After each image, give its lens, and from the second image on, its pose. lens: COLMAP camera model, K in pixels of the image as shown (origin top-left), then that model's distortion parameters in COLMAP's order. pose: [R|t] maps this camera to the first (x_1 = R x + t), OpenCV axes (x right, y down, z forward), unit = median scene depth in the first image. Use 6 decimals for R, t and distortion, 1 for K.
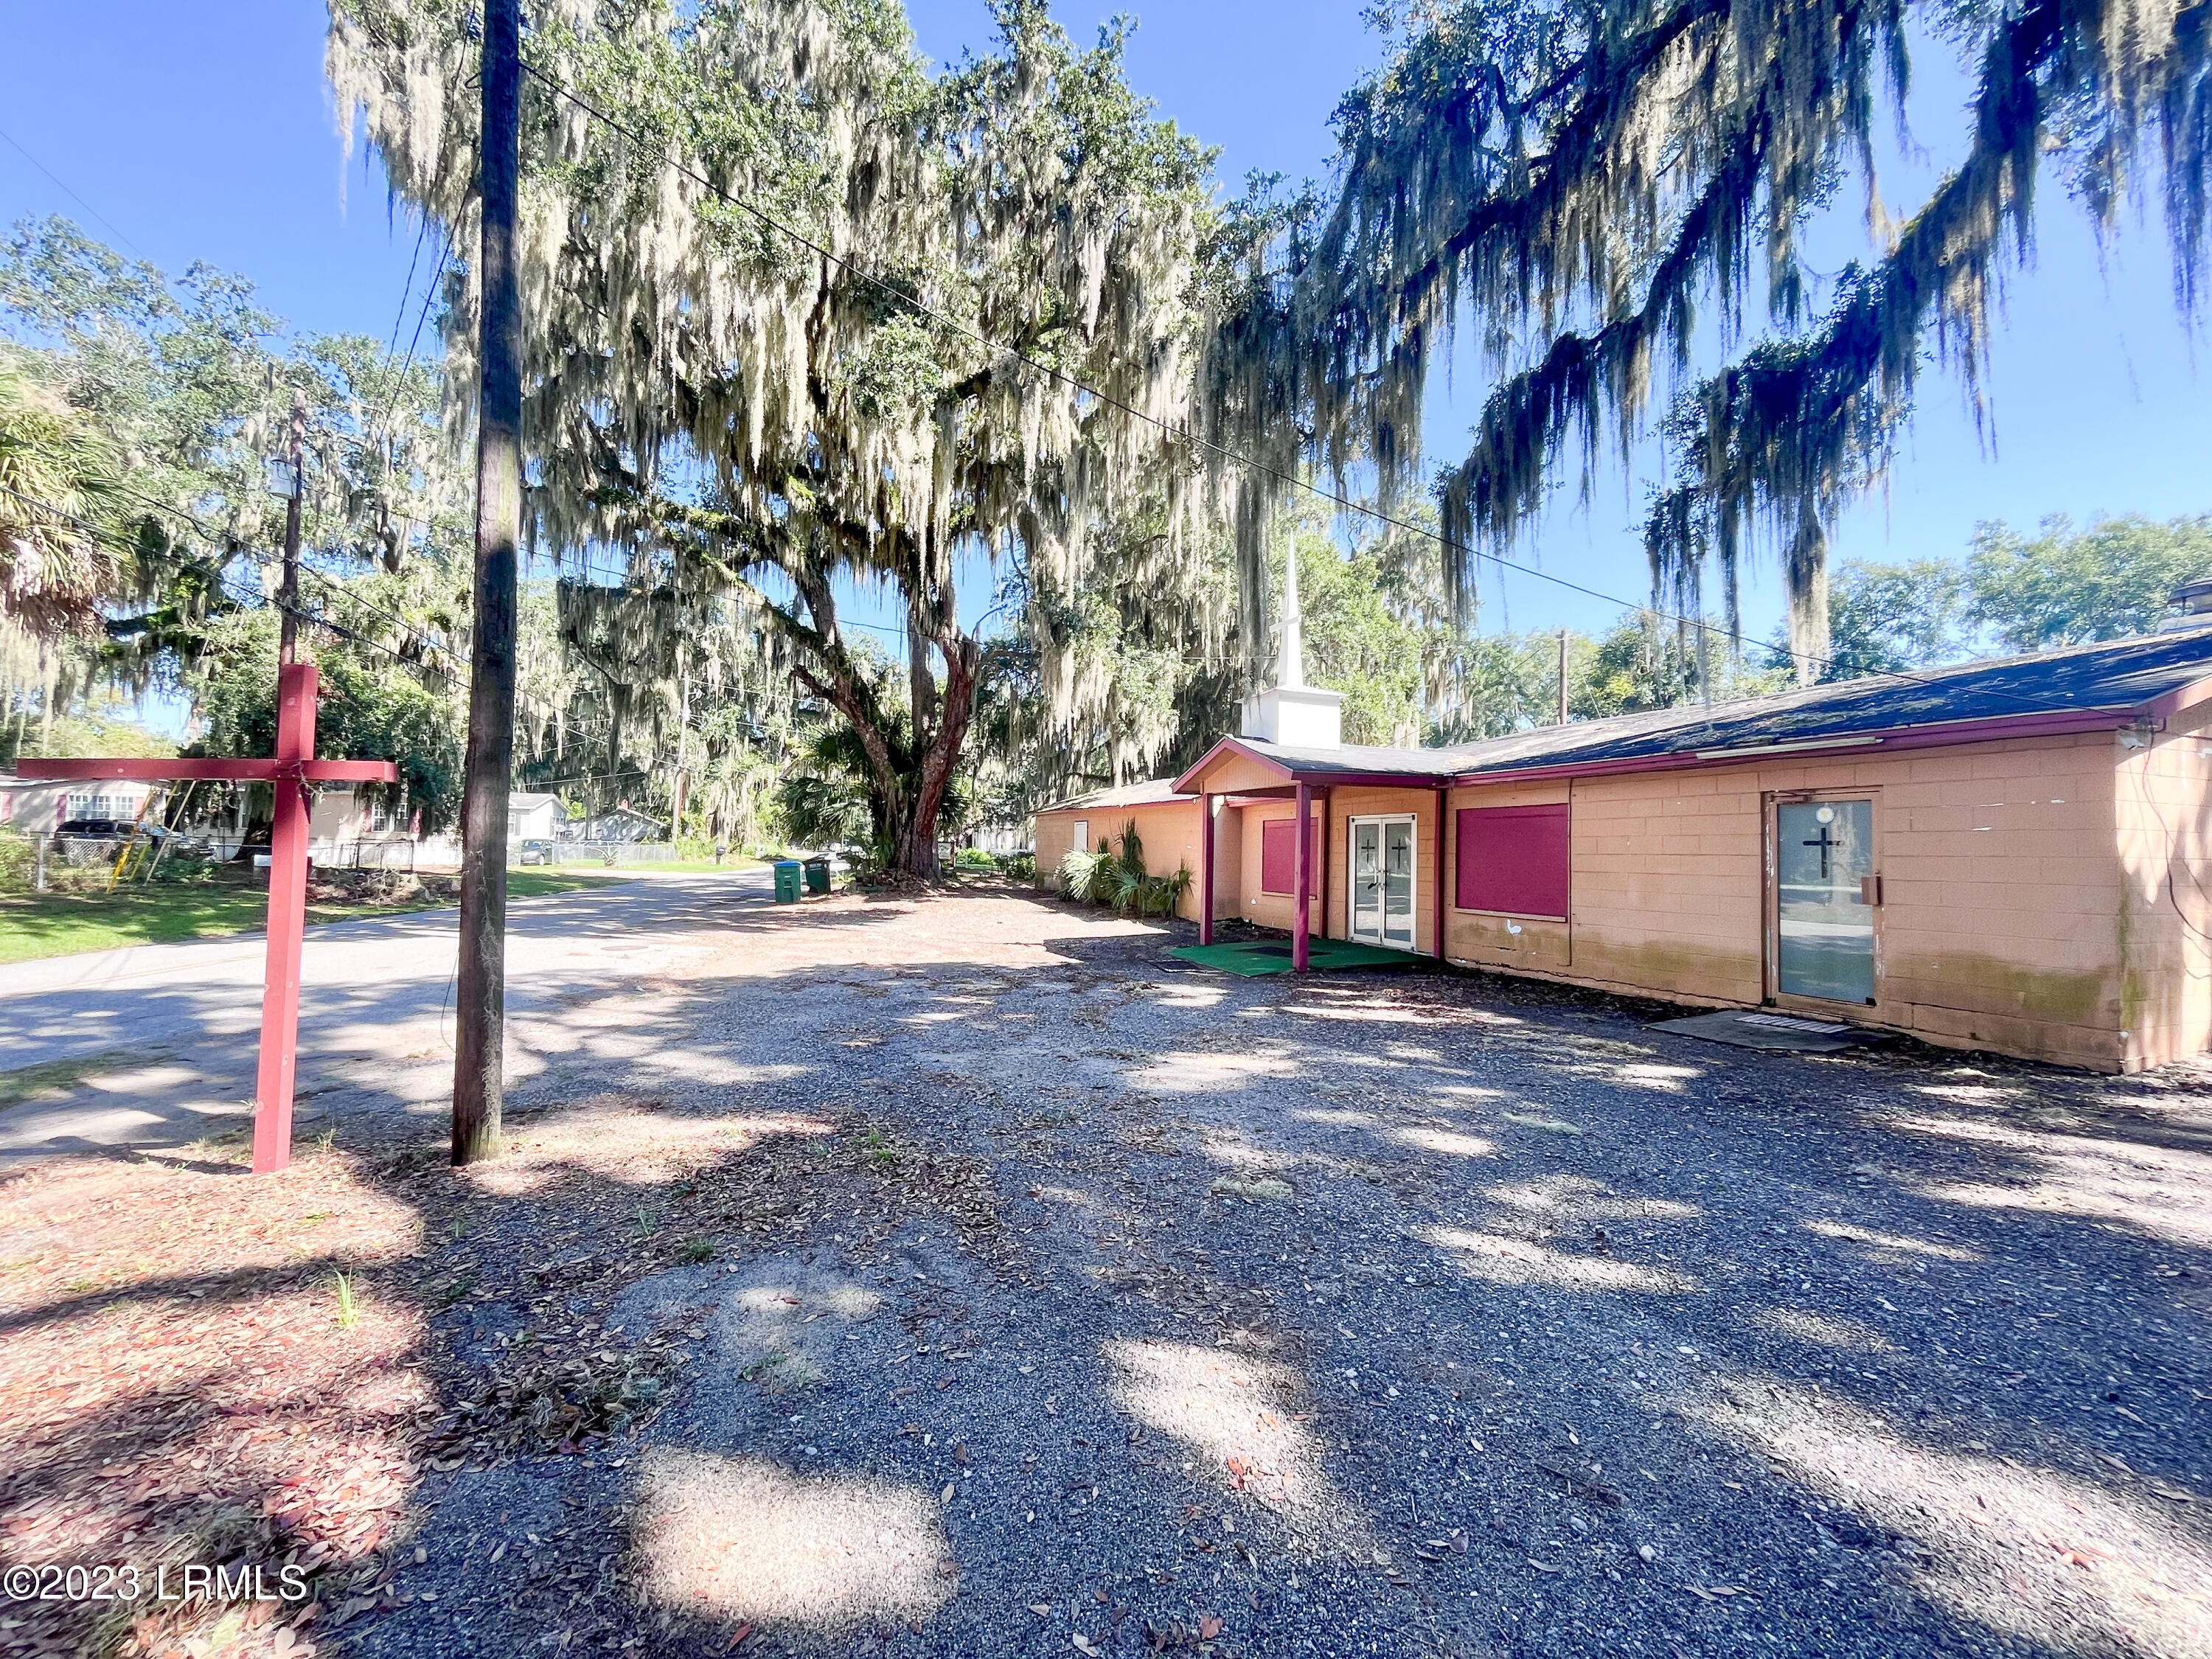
lens RADIAL K [[890.2, 0, 1106.0], [0, 890.2, 829.5], [0, 0, 1]] dist [0.000948, -0.000548]
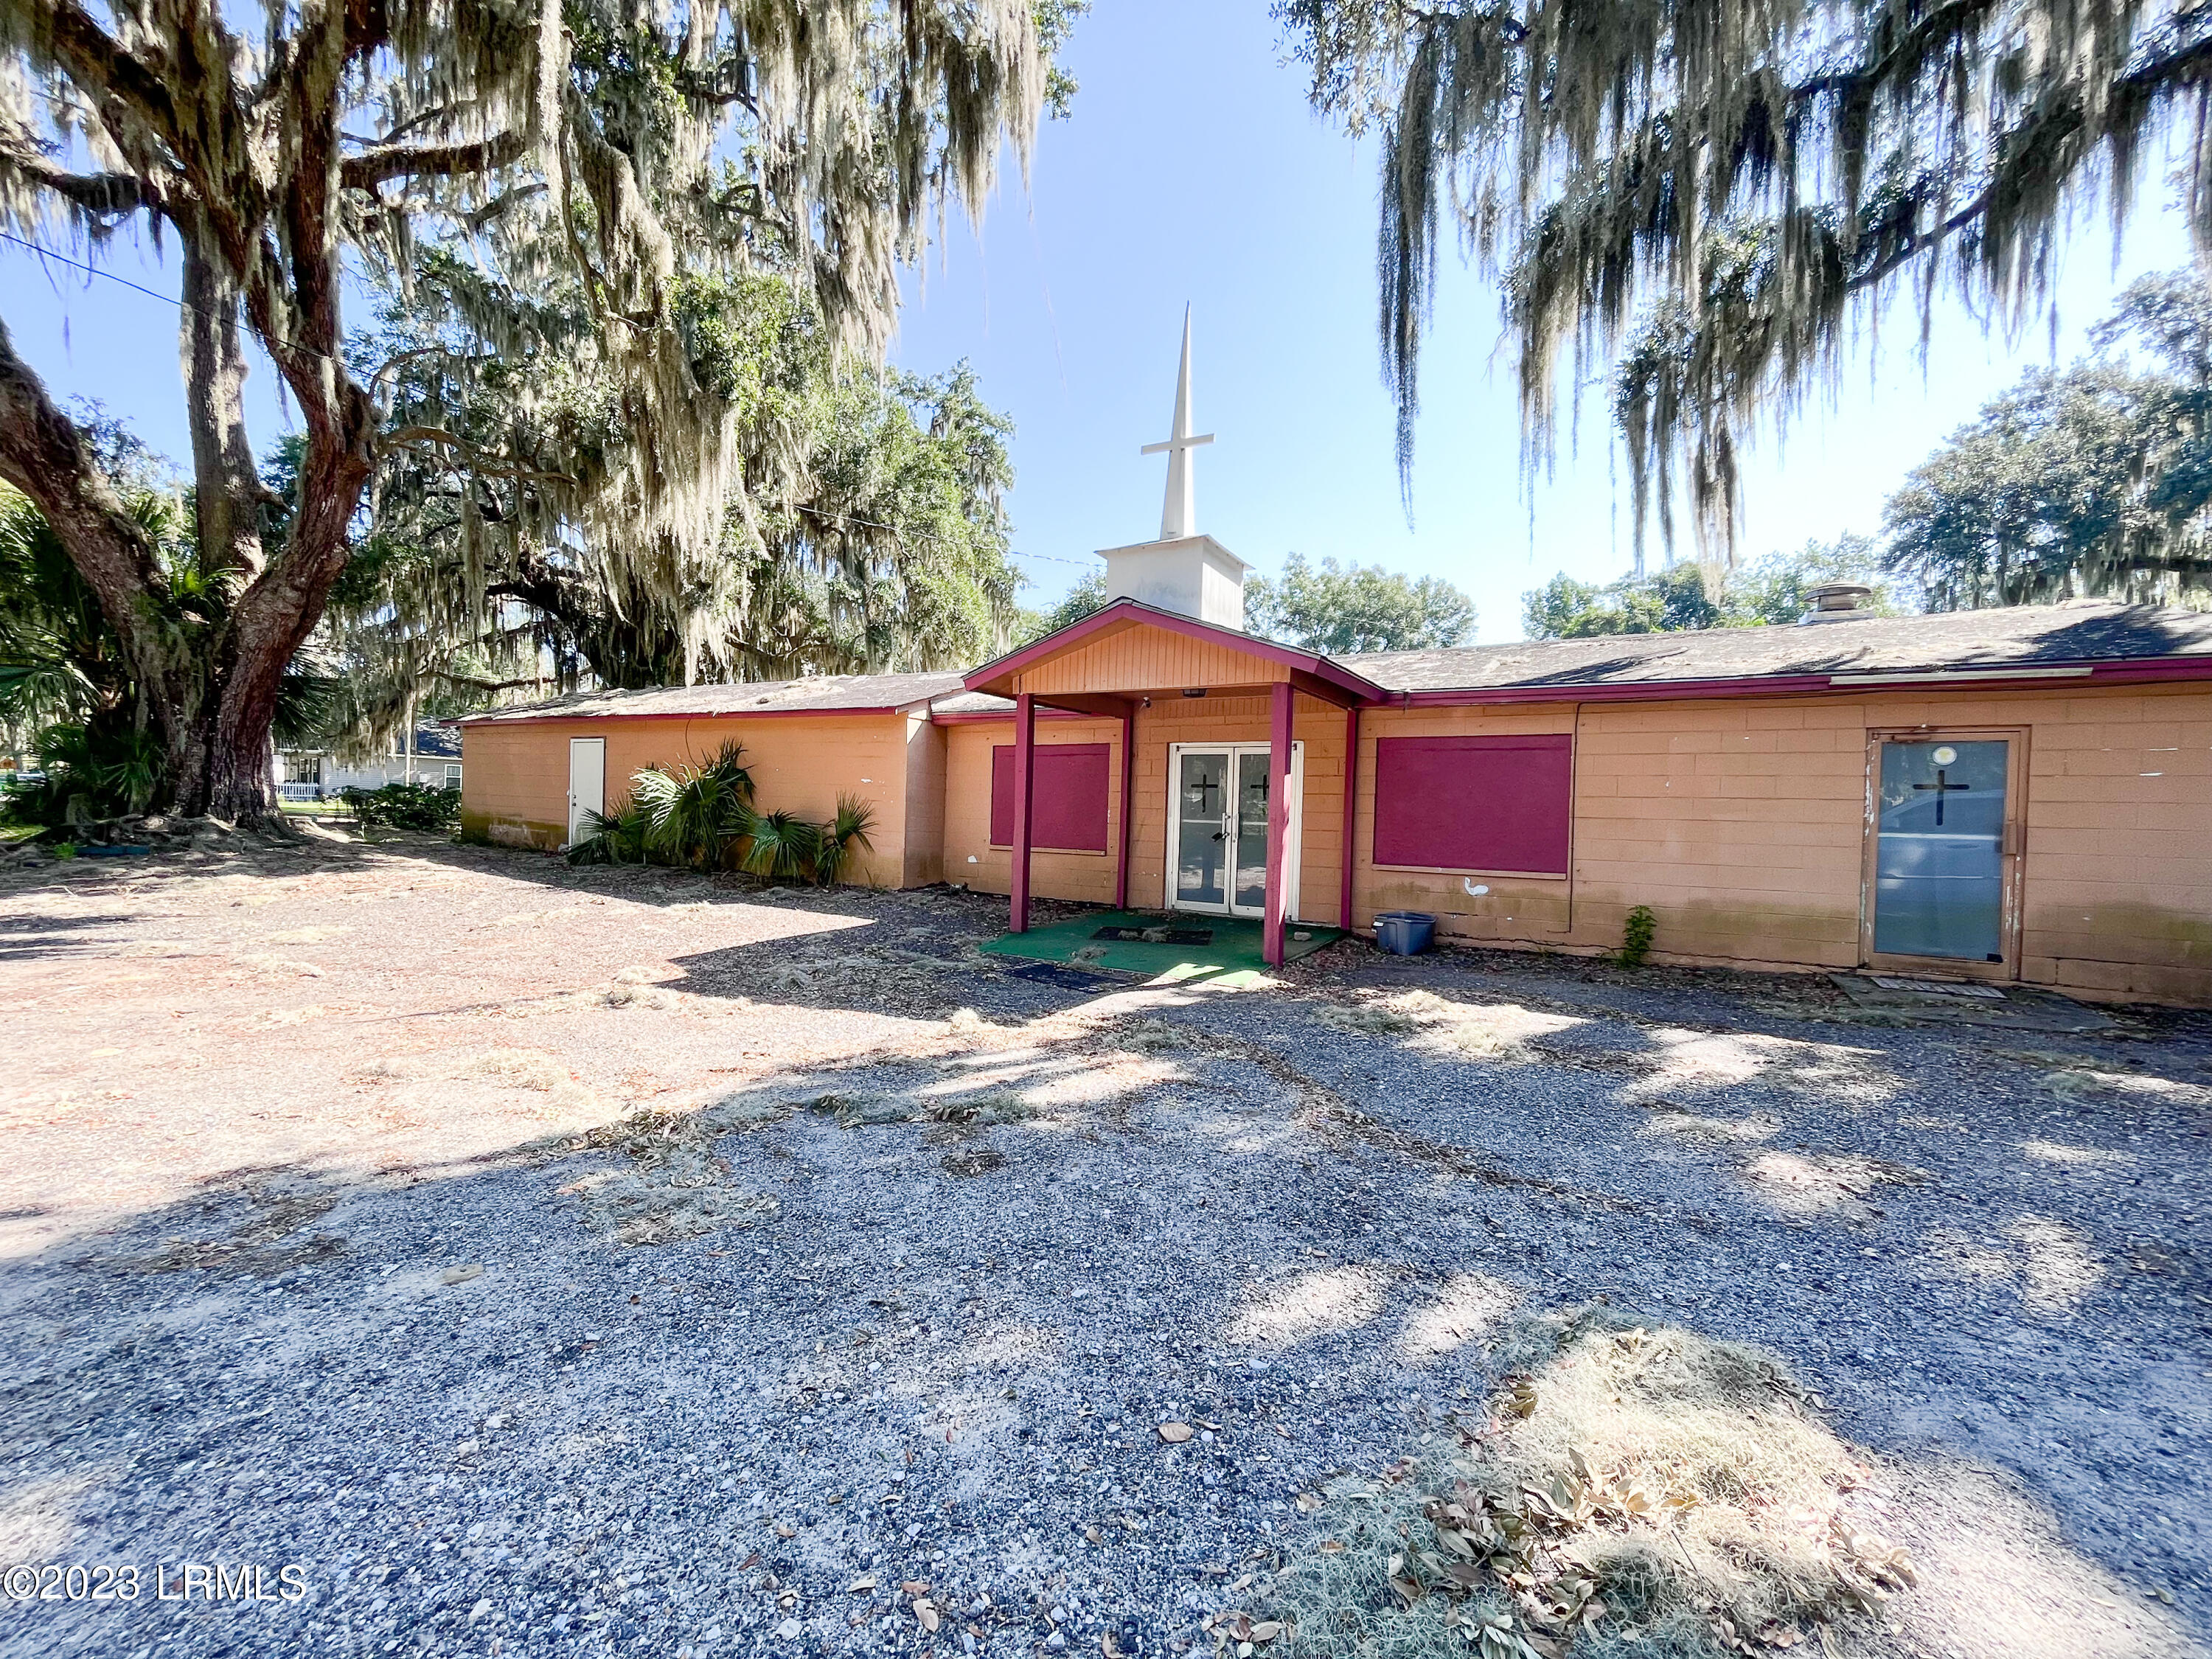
lens RADIAL K [[890.2, 0, 1106.0], [0, 890.2, 829.5], [0, 0, 1]] dist [0.000948, -0.000548]
pose [[0.778091, -0.015309, 0.627965, -0.321879], [-0.027756, 0.997889, 0.058719, 0.021578], [-0.627538, -0.063118, 0.776023, 0.622924]]
